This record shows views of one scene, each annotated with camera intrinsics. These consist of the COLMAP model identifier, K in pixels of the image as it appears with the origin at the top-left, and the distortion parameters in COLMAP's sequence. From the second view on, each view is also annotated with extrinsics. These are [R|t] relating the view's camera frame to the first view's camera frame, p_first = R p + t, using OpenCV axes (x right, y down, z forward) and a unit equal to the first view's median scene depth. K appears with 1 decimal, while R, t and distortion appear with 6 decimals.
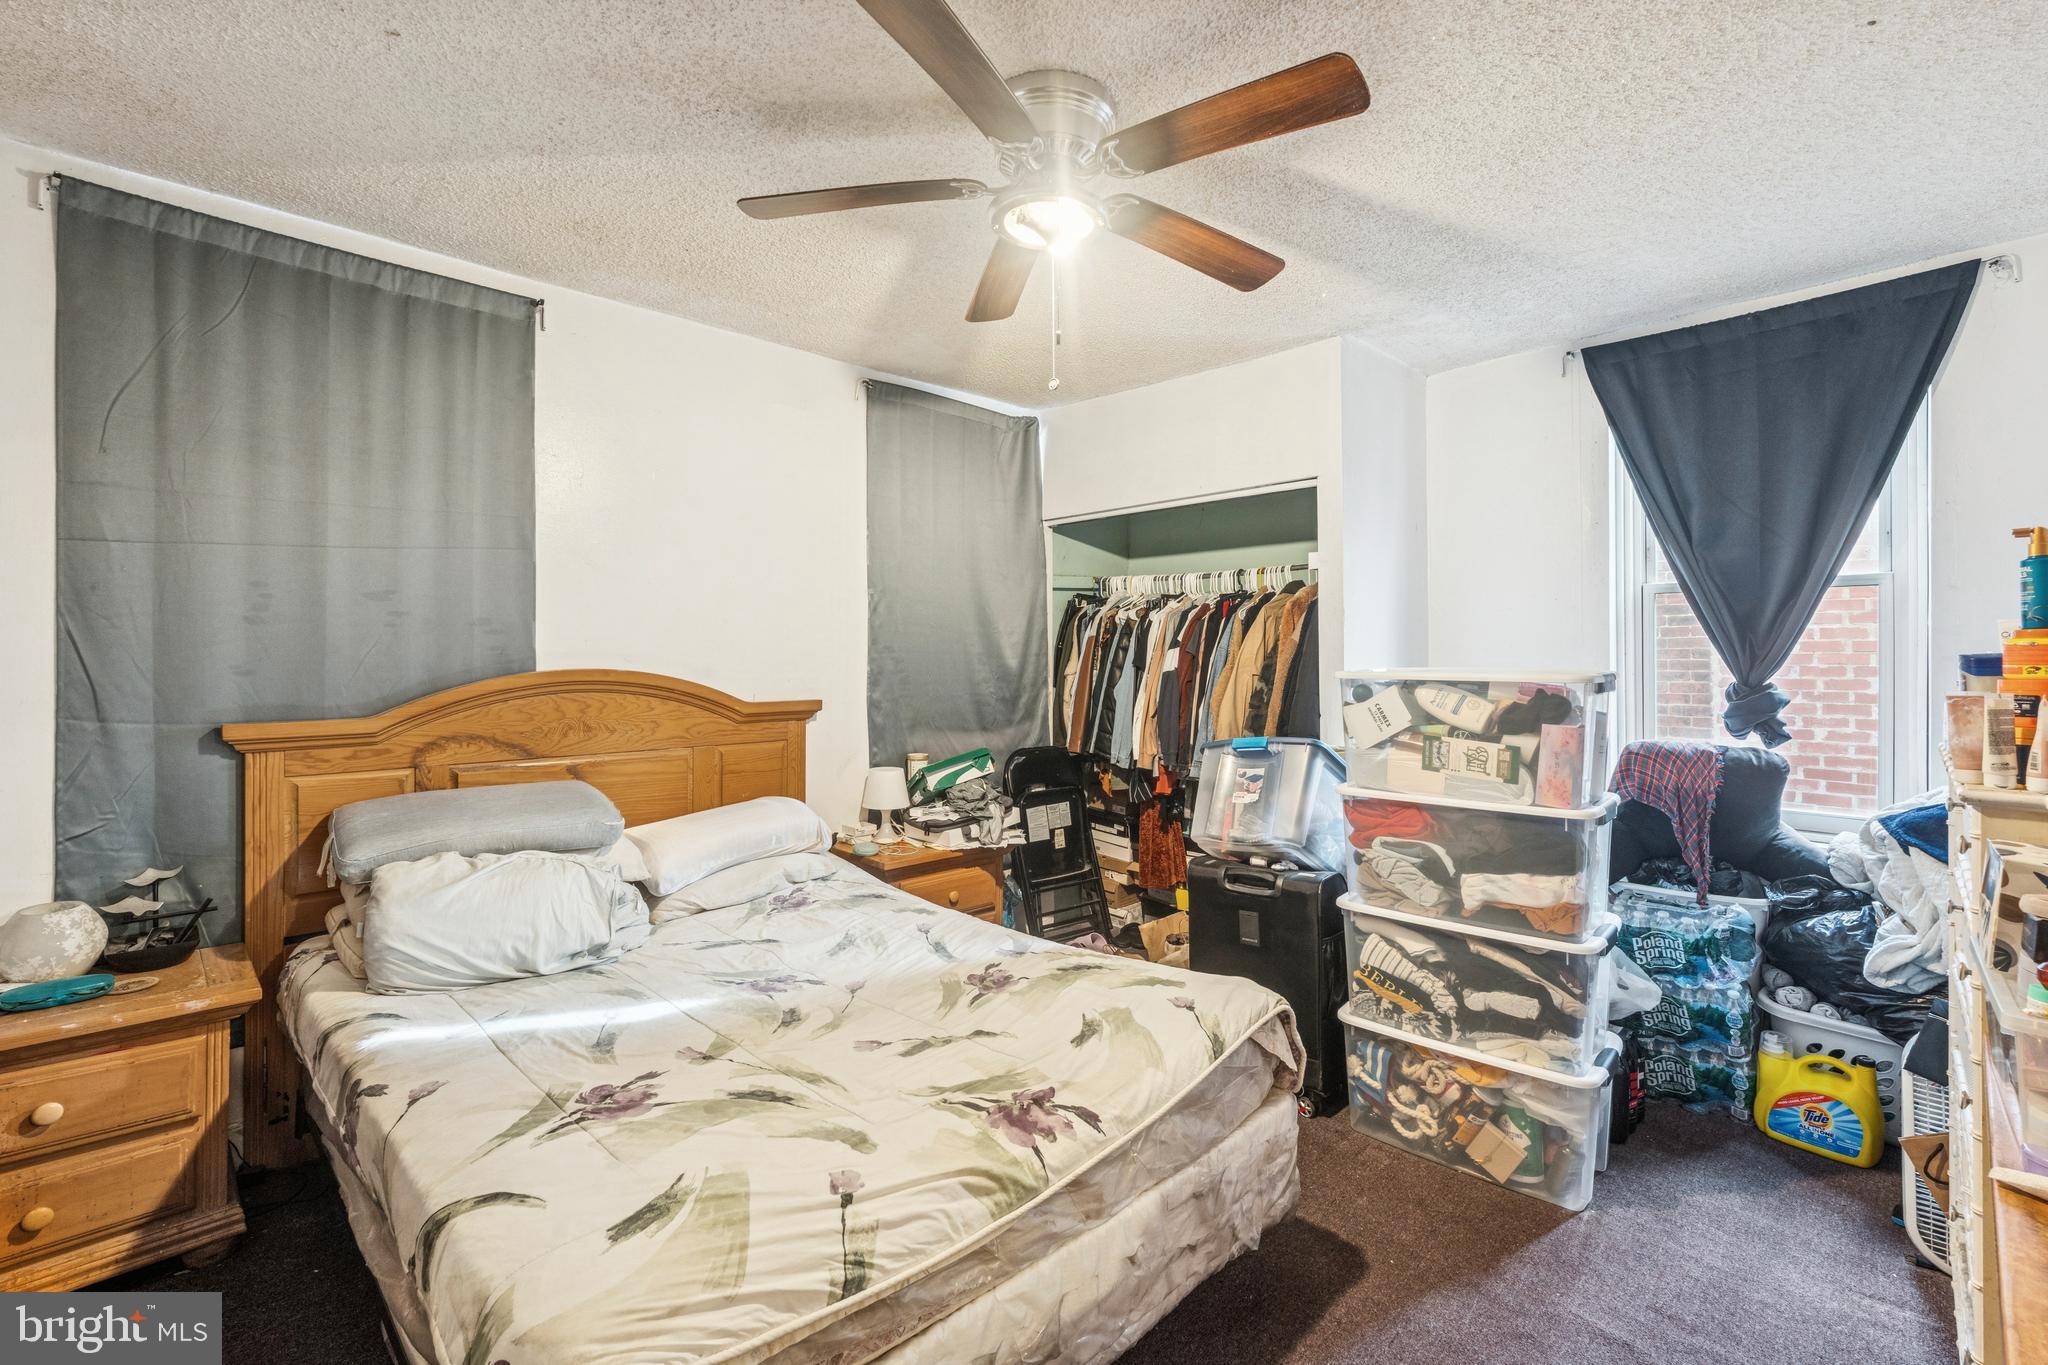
lens RADIAL K [[903.1, 0, 1033.1], [0, 903.1, 672.4], [0, 0, 1]] dist [-0.000955, 0.000775]
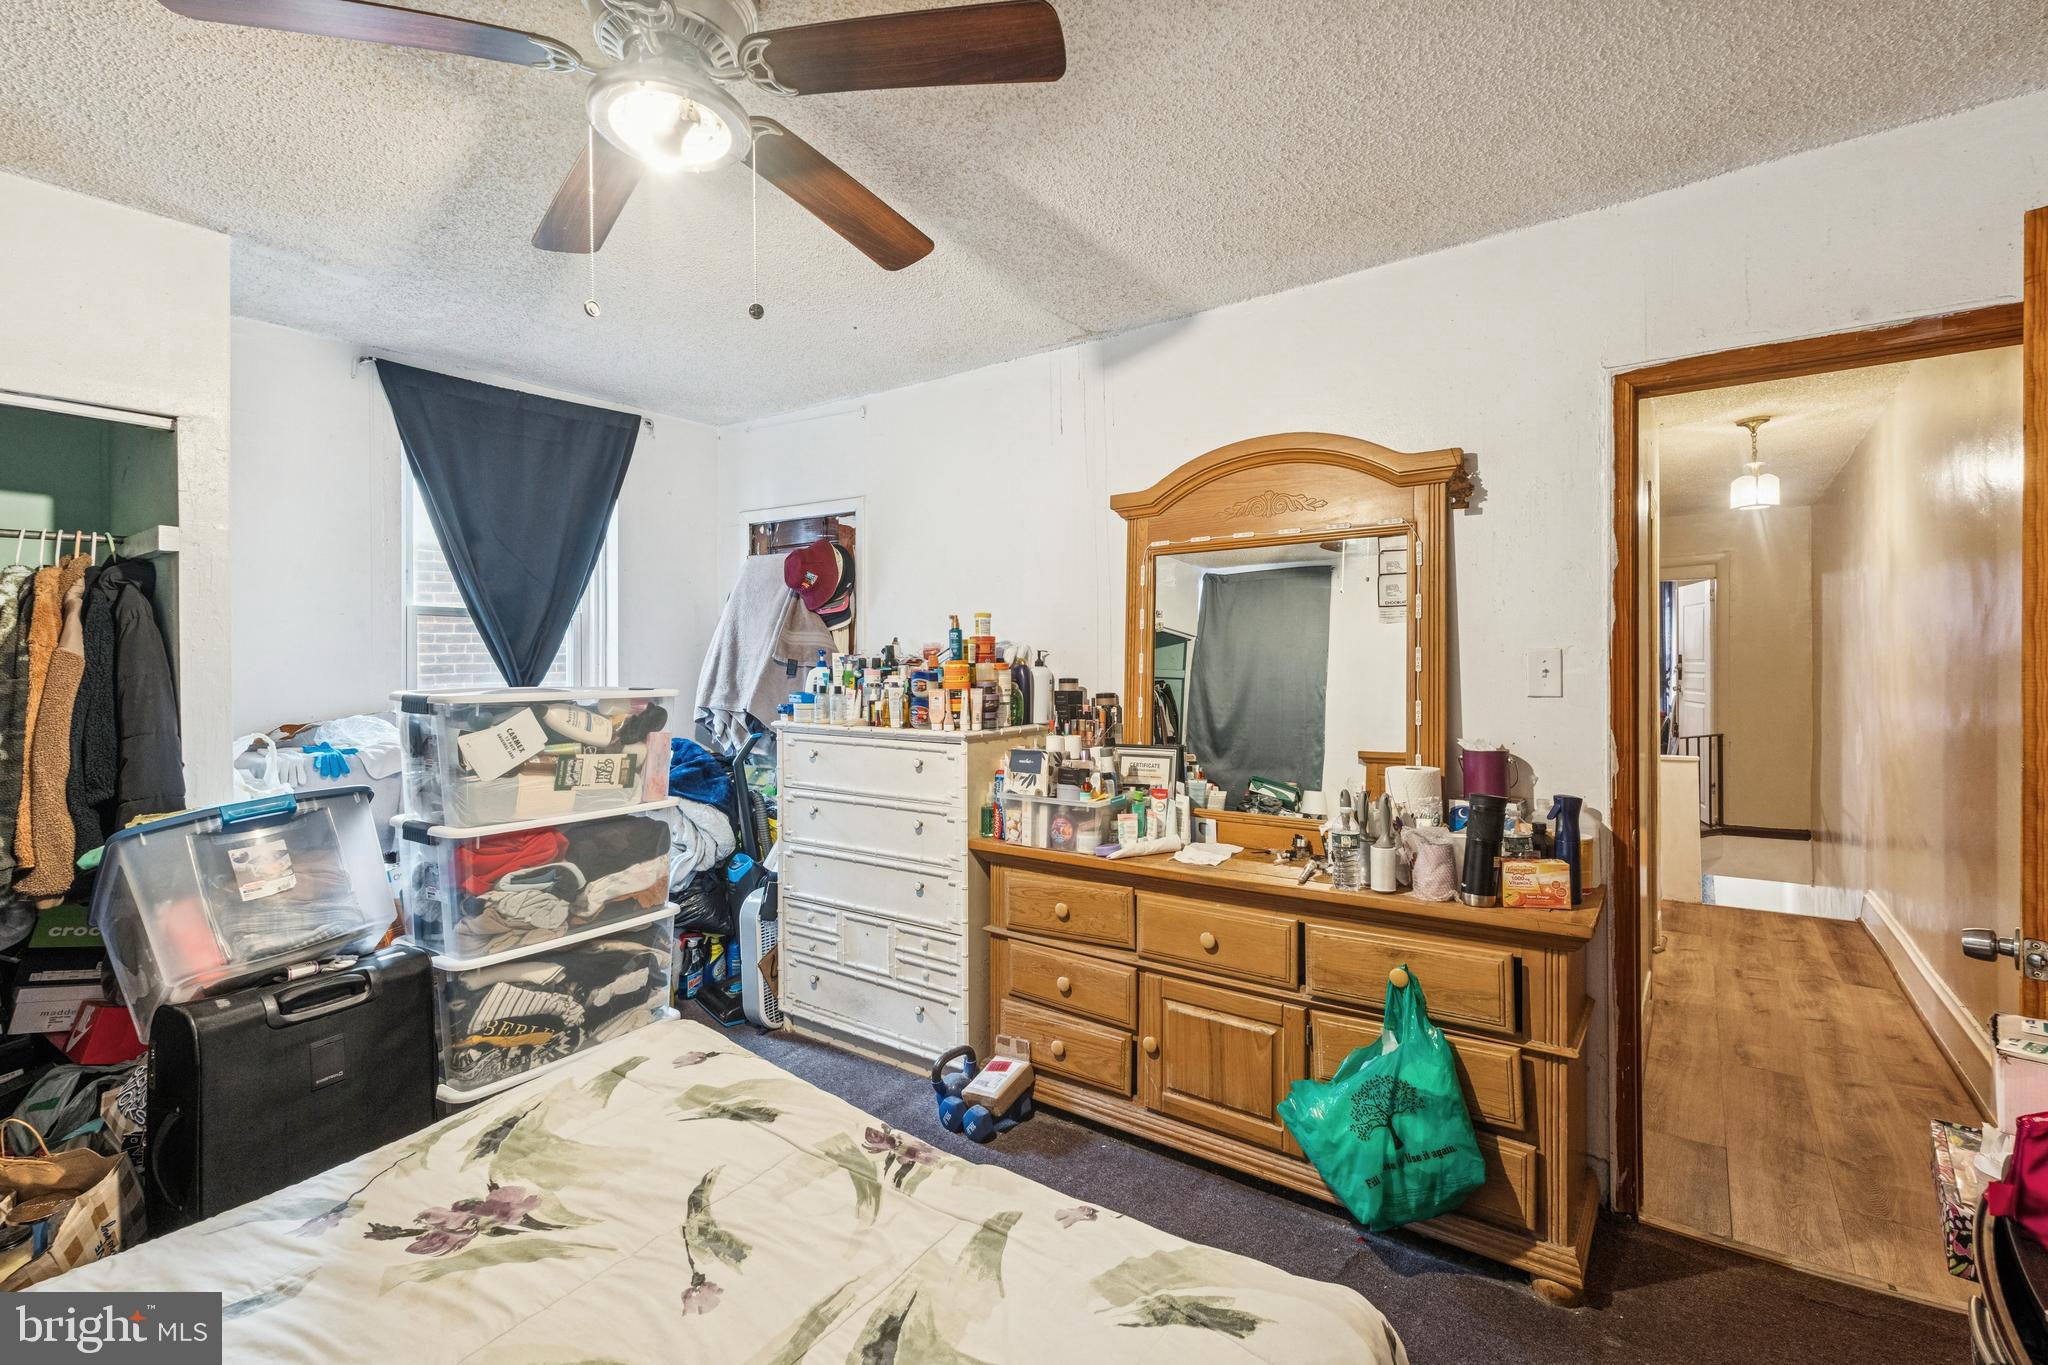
lens RADIAL K [[903.1, 0, 1033.3], [0, 903.1, 665.6], [0, 0, 1]] dist [-0.000955, 0.000775]
pose [[-0.172451, -0.000675, 0.985018, -0.643730], [0.019839, 0.999795, 0.004158, -0.023802], [-0.984818, 0.020259, -0.172402, 0.657825]]
